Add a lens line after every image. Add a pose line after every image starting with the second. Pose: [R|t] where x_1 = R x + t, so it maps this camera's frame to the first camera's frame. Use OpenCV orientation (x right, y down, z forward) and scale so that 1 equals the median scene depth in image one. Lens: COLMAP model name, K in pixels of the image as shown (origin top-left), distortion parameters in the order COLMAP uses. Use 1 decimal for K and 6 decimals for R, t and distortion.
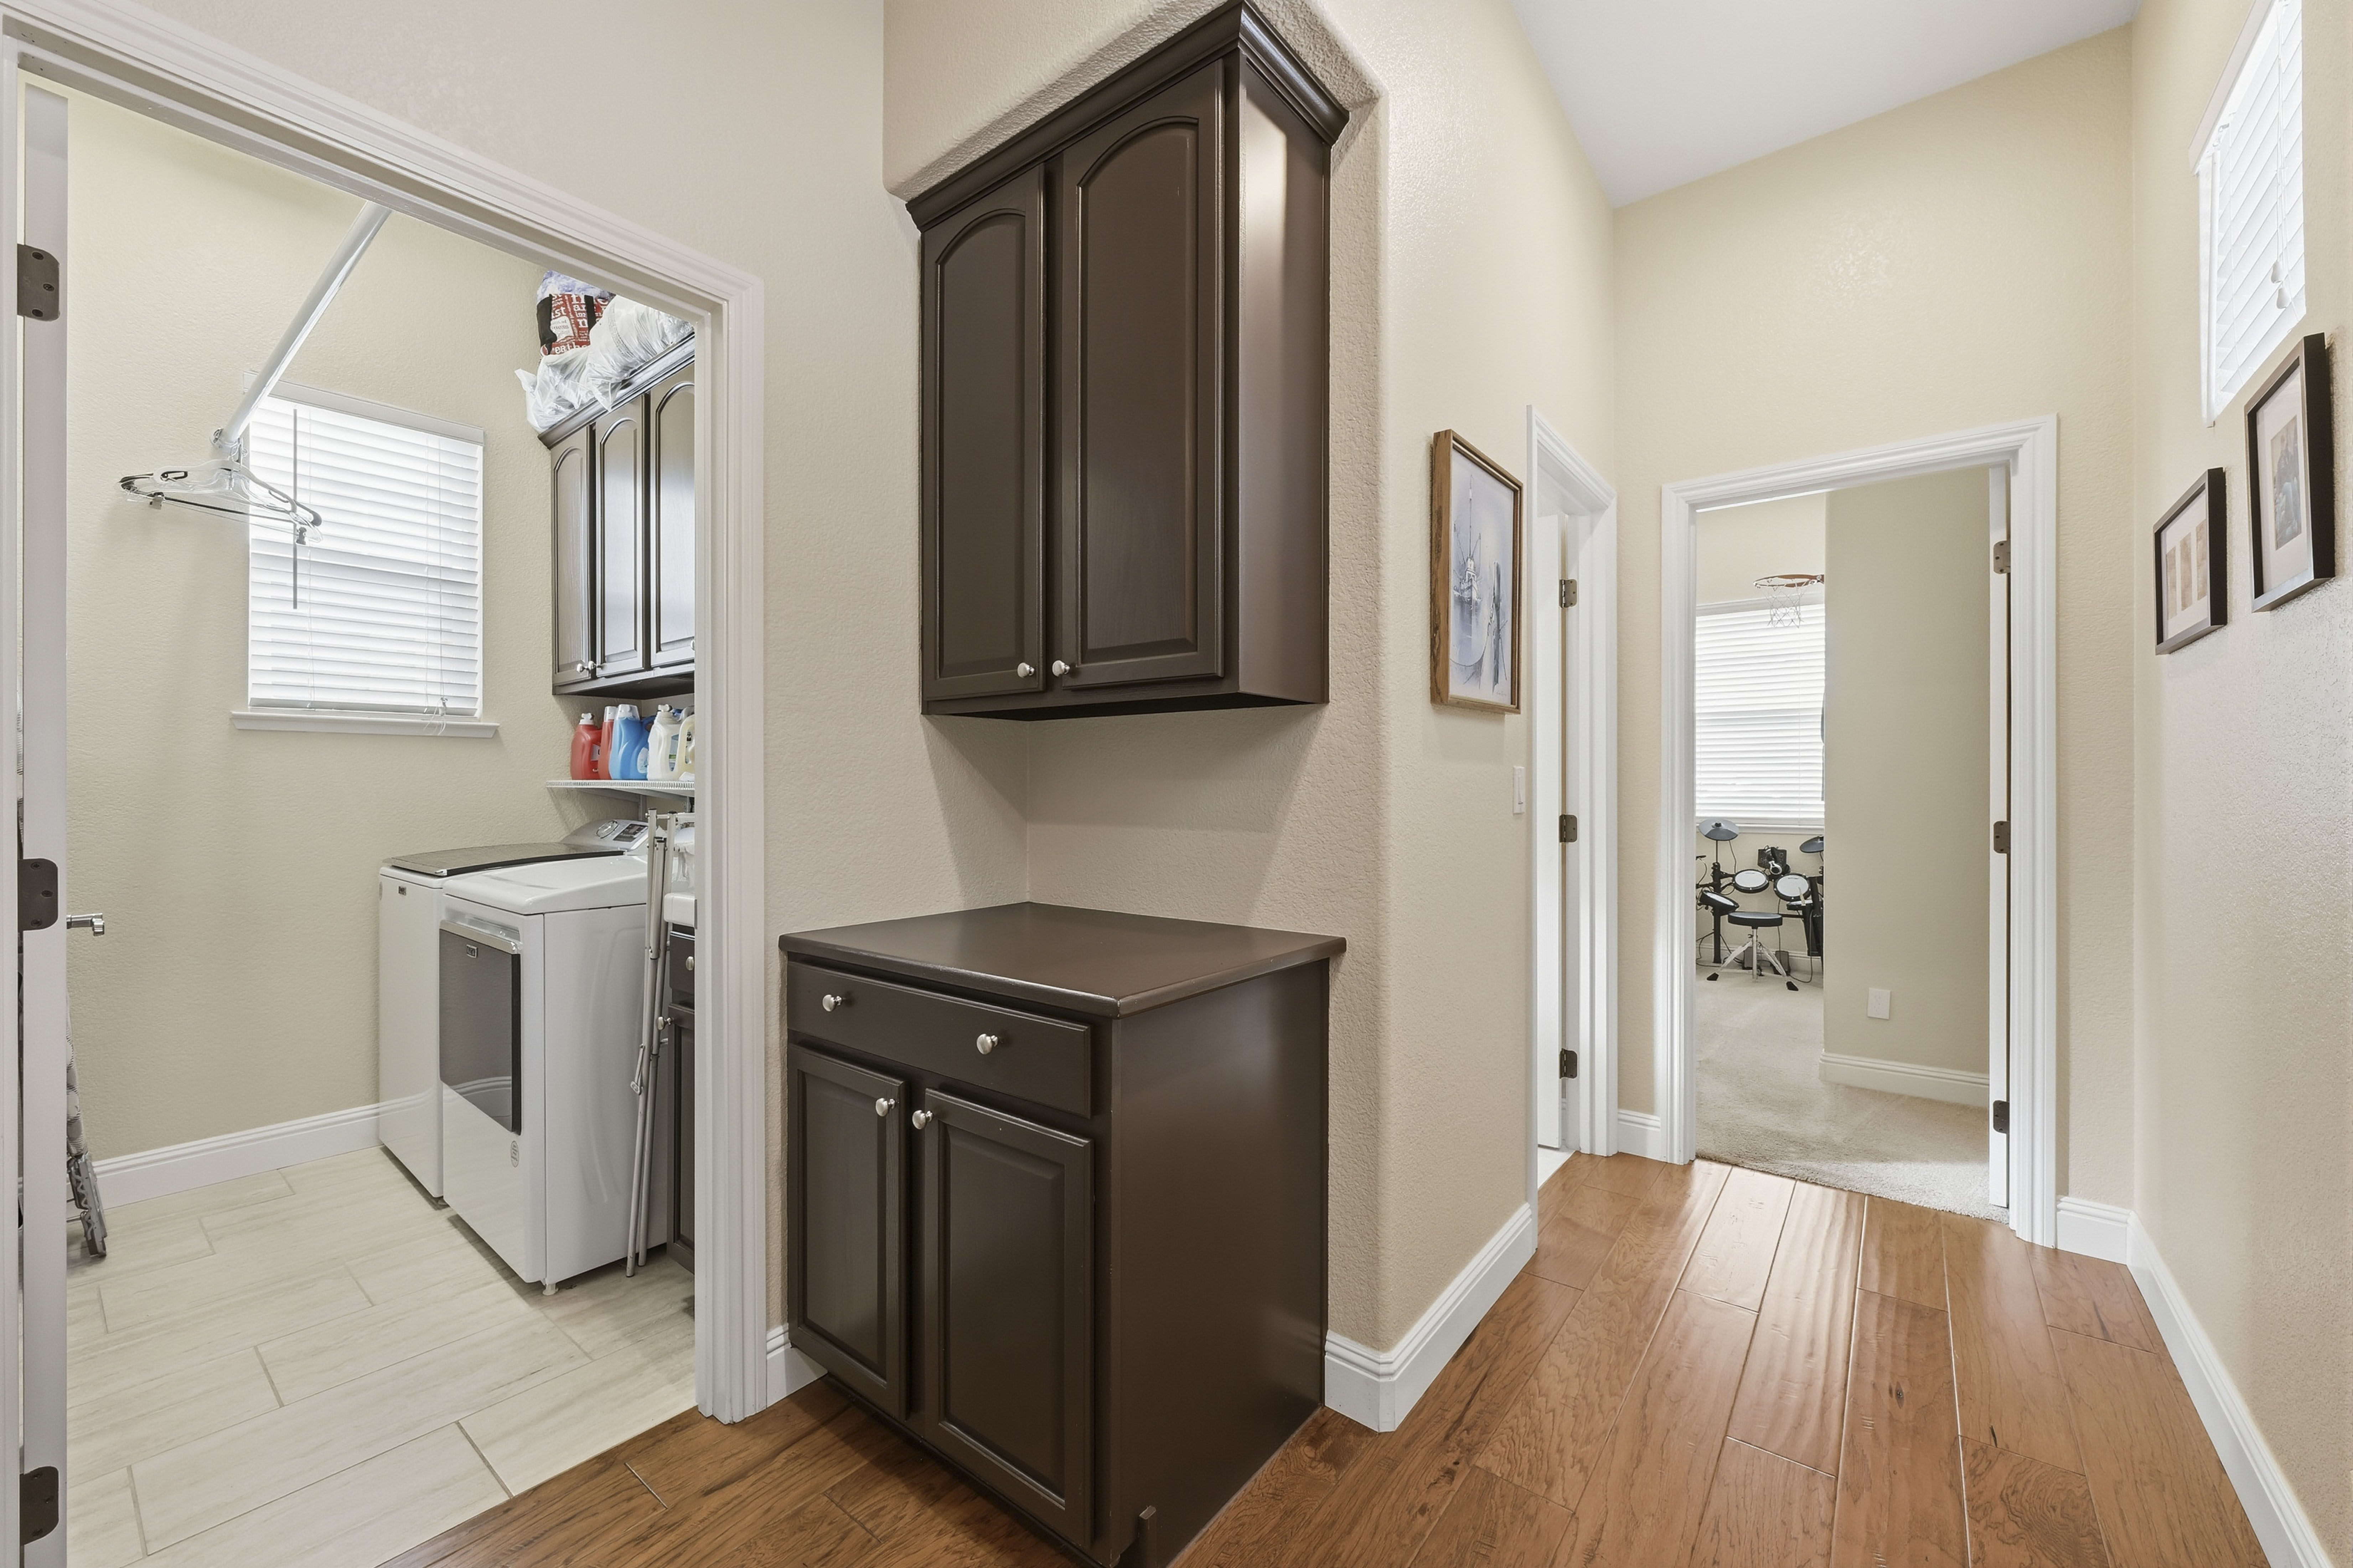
lens RADIAL K [[934.8, 0, 1170.6], [0, 934.8, 779.8], [0, 0, 1]] dist [-0.004202, 0.000763]
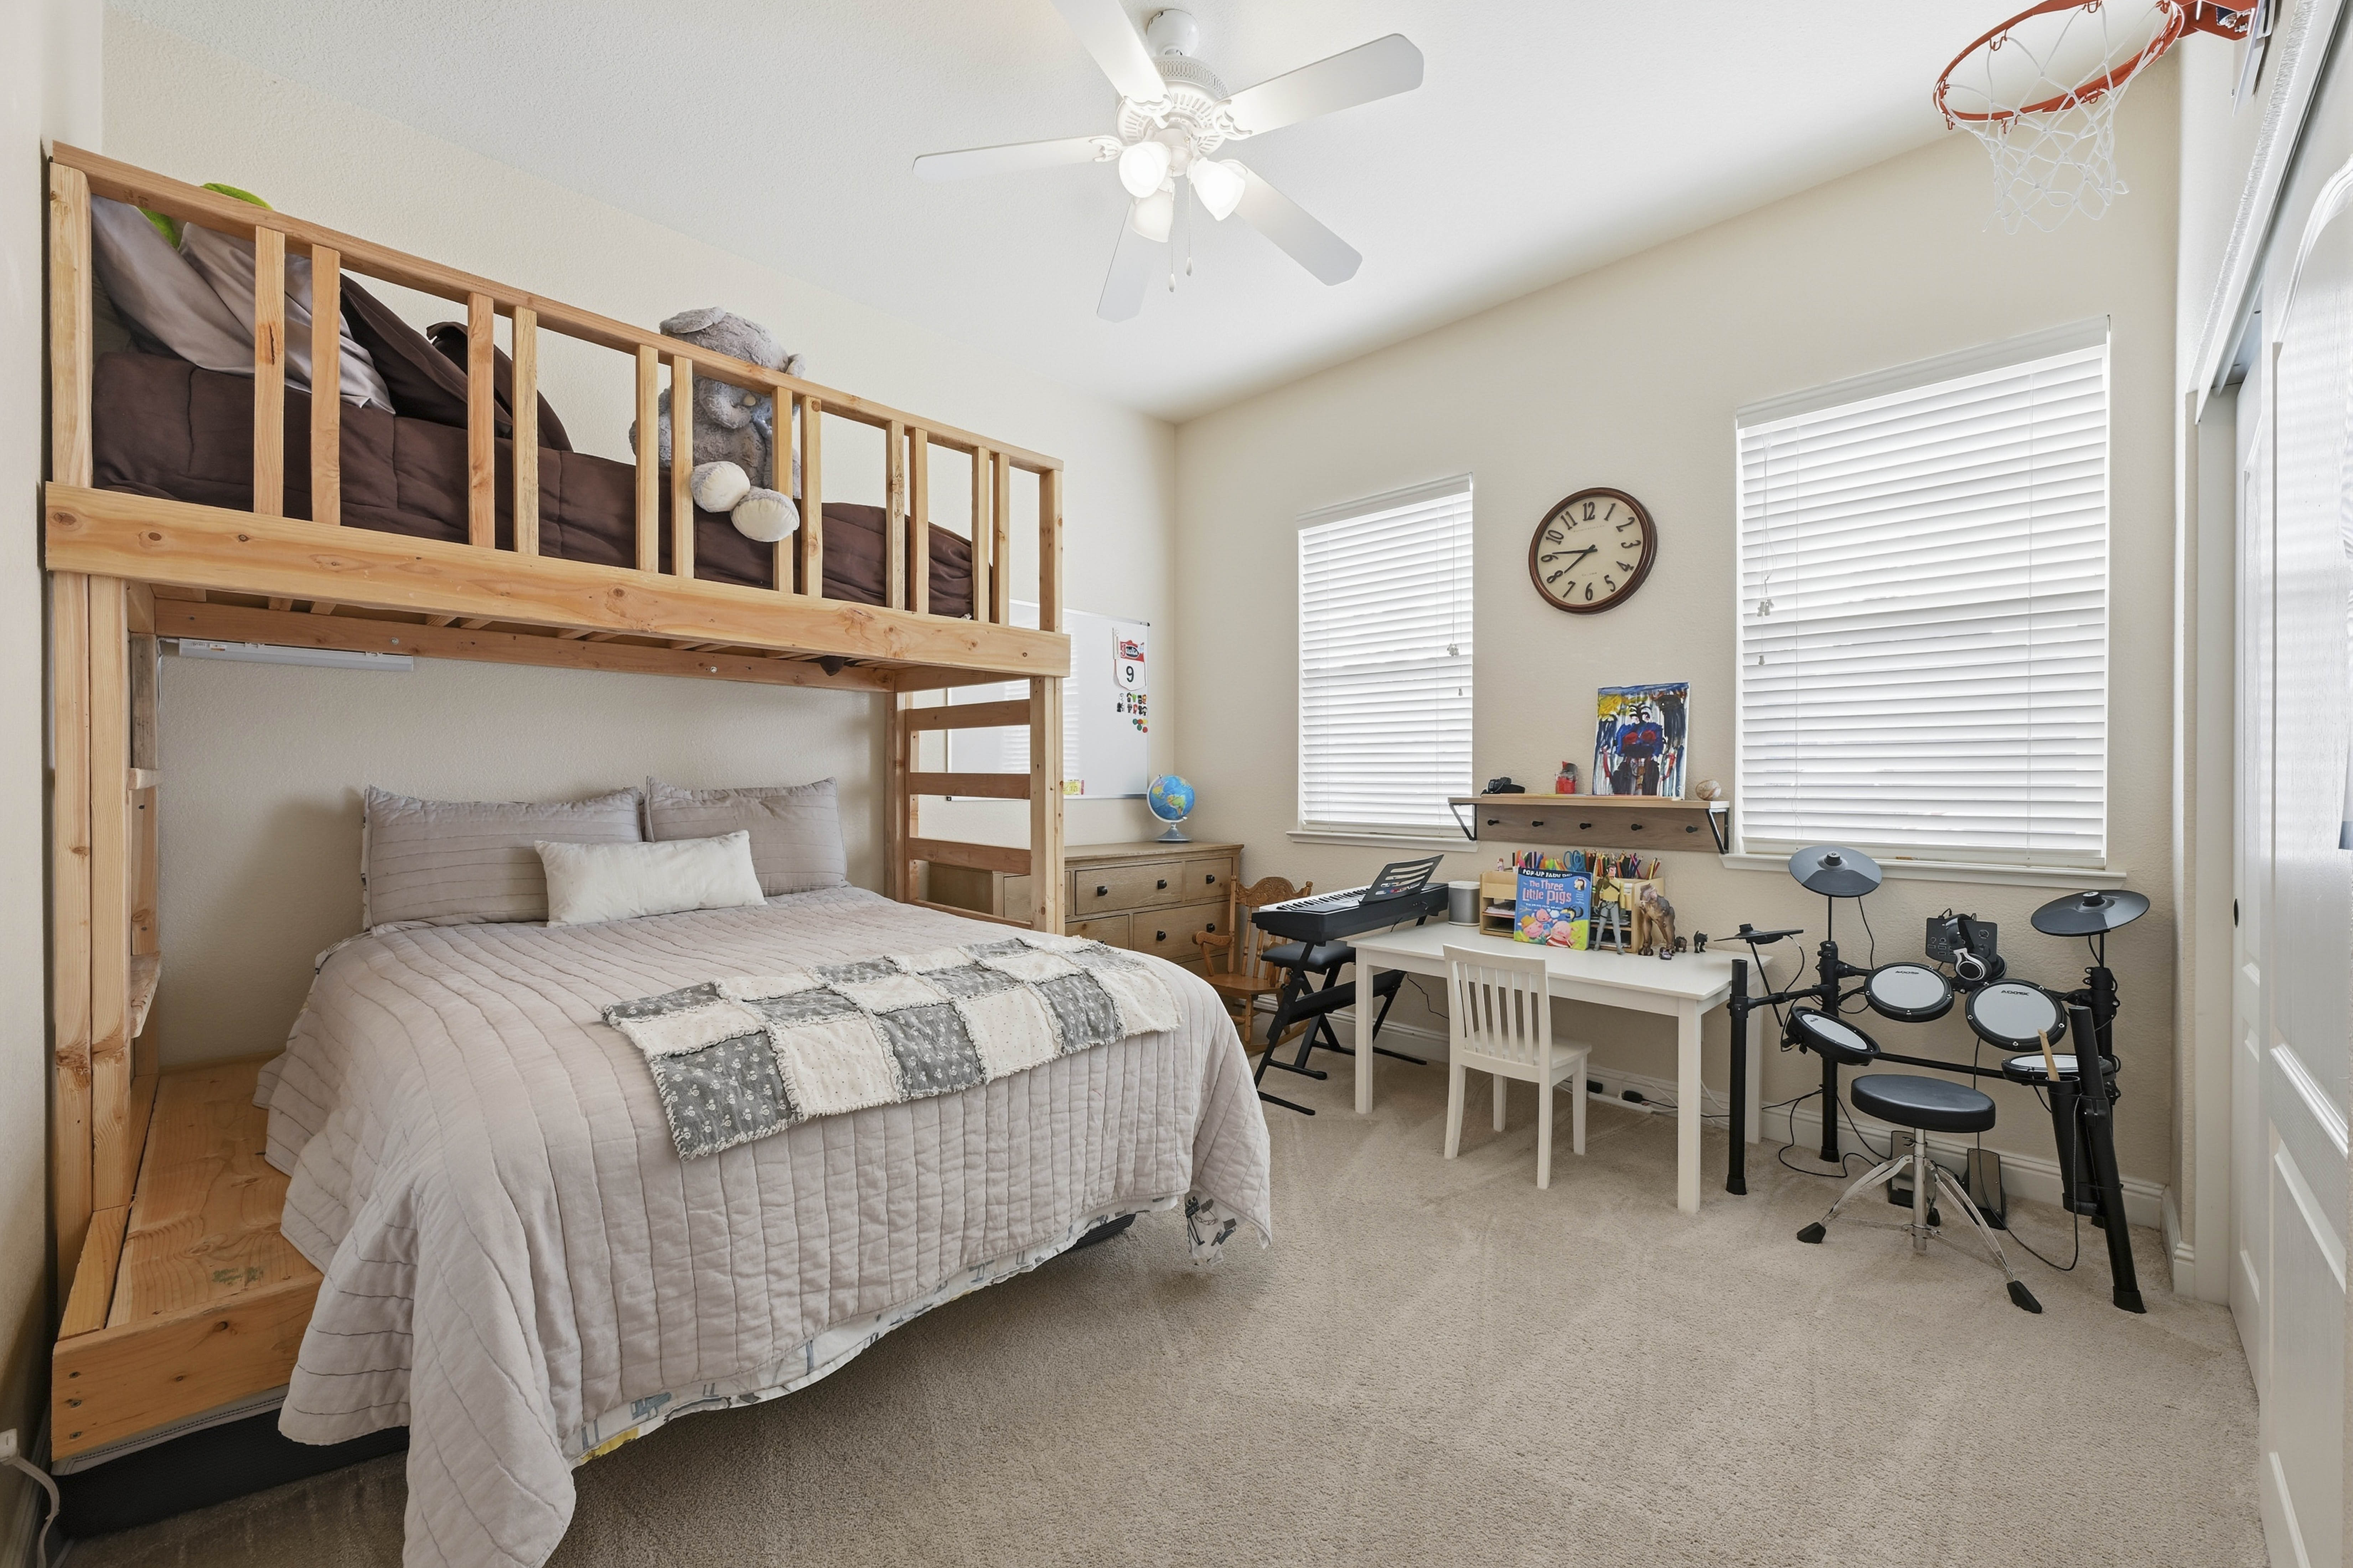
lens RADIAL K [[934.8, 0, 1180.8], [0, 934.8, 790.0], [0, 0, 1]] dist [-0.004202, 0.000763]
pose [[0.995294, 0.000708, -0.096901, 0.321701], [0.000485, 0.999924, 0.012282, 0.007192], [0.096902, -0.012271, 0.995218, 0.529312]]
